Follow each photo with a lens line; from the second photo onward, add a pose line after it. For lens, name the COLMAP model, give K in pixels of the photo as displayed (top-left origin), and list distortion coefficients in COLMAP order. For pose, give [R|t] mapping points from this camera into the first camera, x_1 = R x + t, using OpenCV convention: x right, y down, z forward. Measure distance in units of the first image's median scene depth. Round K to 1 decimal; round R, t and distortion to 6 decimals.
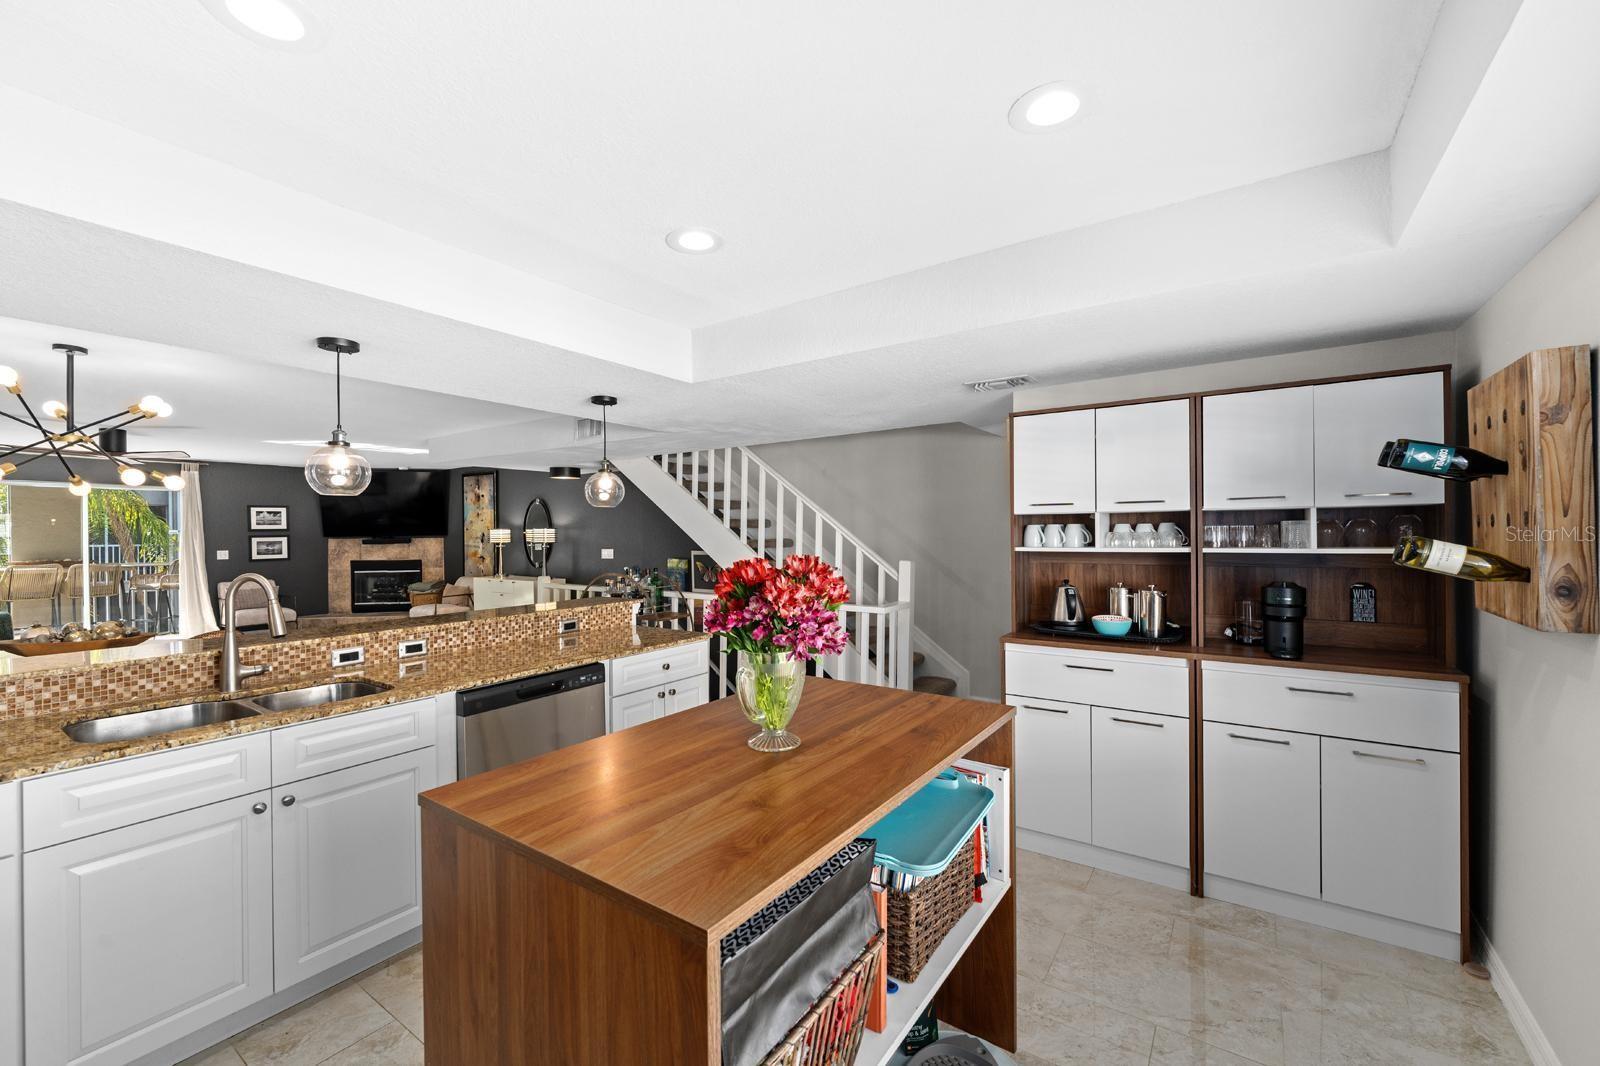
lens RADIAL K [[646.8, 0, 798.8], [0, 646.8, 537.3], [0, 0, 1]] dist [-0.000830, -0.000583]
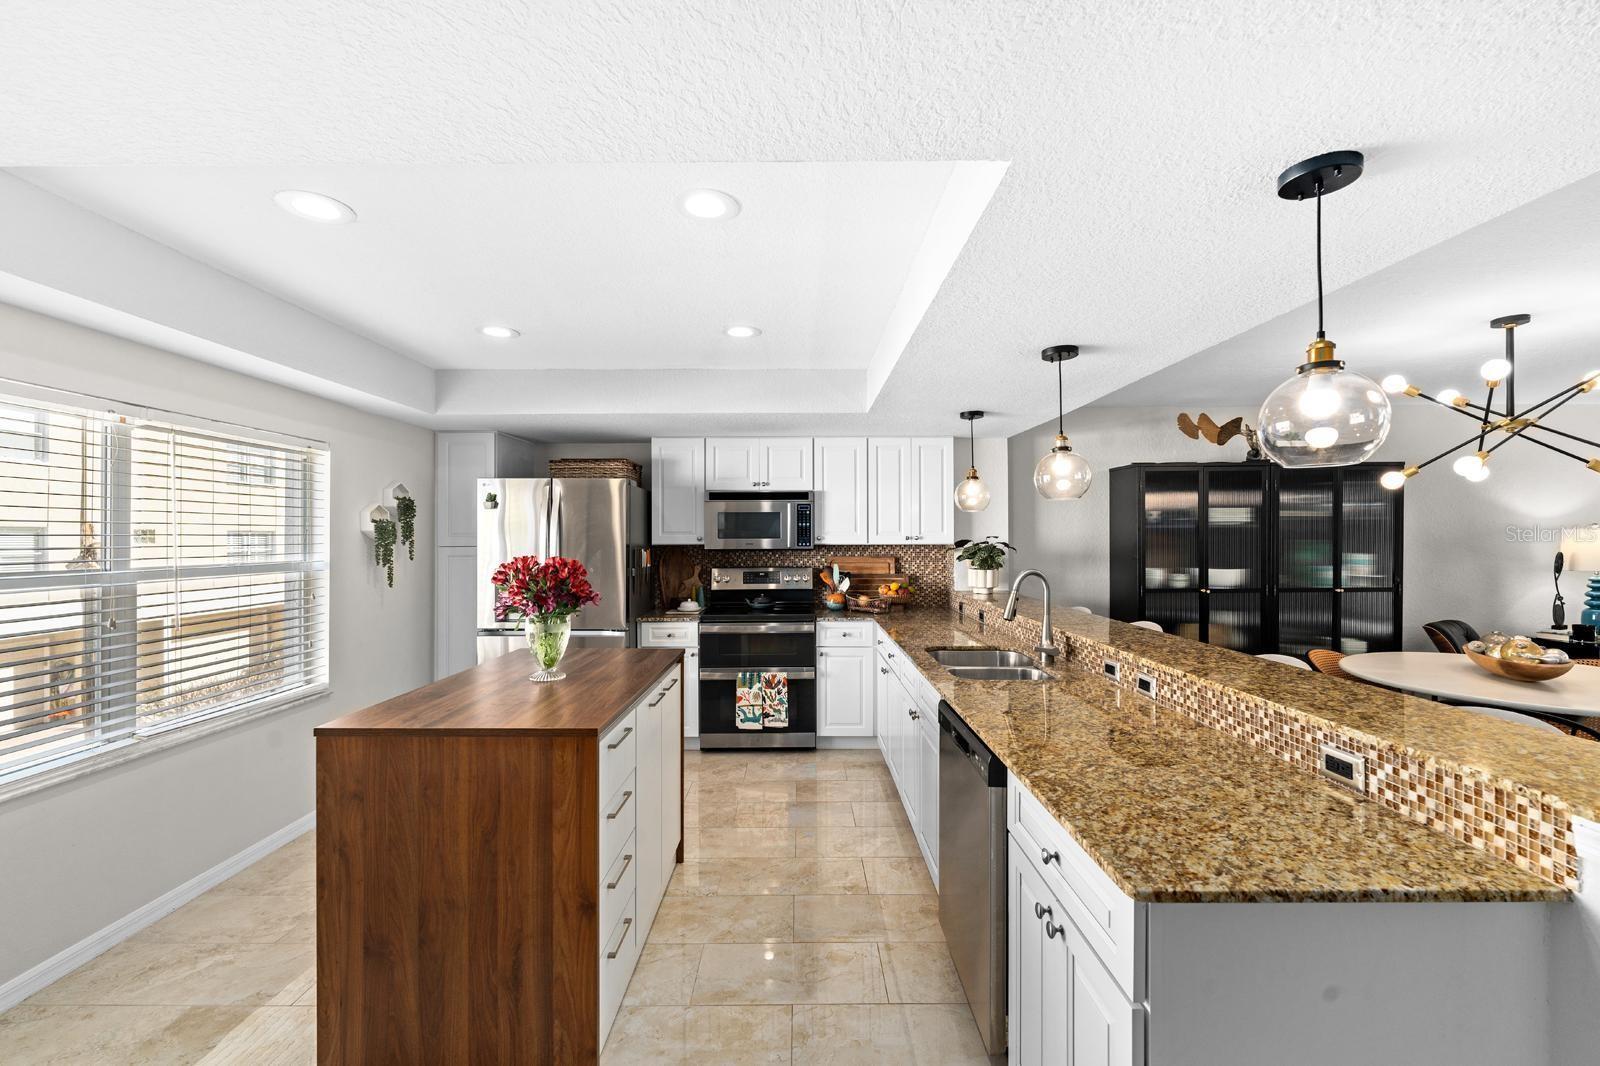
lens RADIAL K [[646.8, 0, 798.8], [0, 646.8, 537.3], [0, 0, 1]] dist [-0.000830, -0.000583]
pose [[-0.821730, 0.008207, -0.569818, 0.197118], [0.004778, 0.999960, 0.007511, -0.013965], [0.569857, 0.003449, -0.821737, 1.468183]]
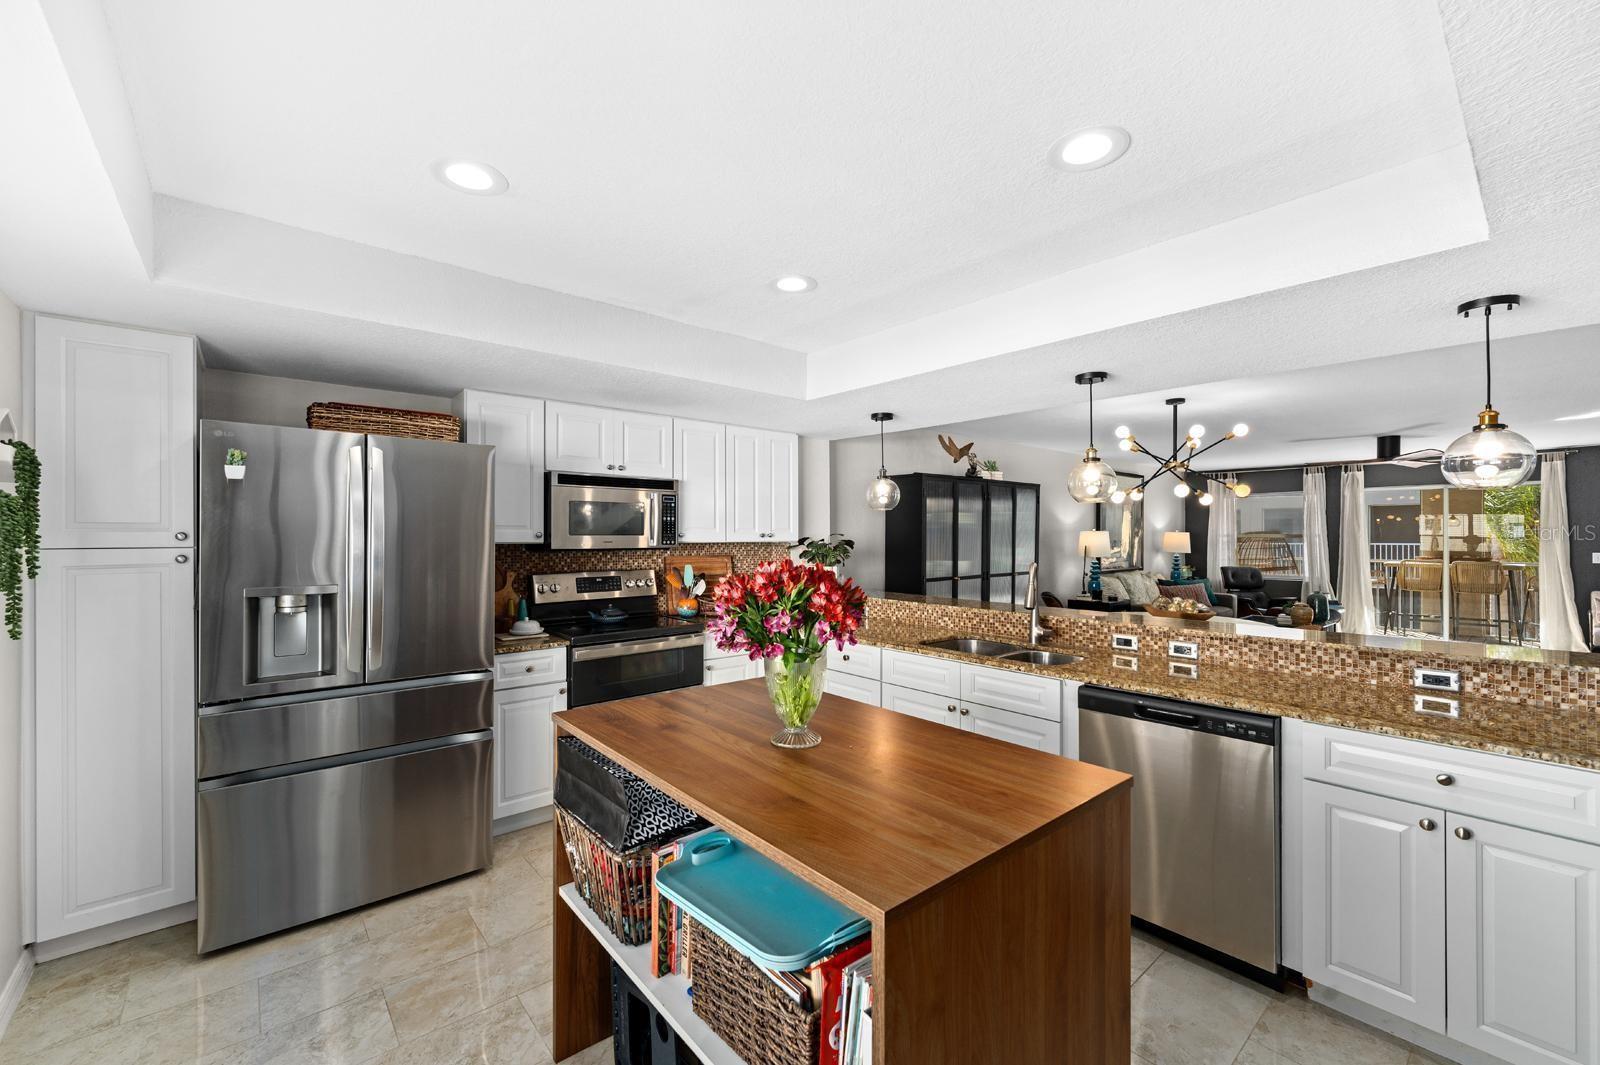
lens RADIAL K [[646.8, 0, 798.8], [0, 646.8, 536.8], [0, 0, 1]] dist [-0.000830, -0.000583]
pose [[-0.254654, 0.007720, -0.967002, 0.540793], [-0.004380, 0.999949, 0.009137, -0.009286], [0.967022, 0.006562, -0.254607, 0.714127]]
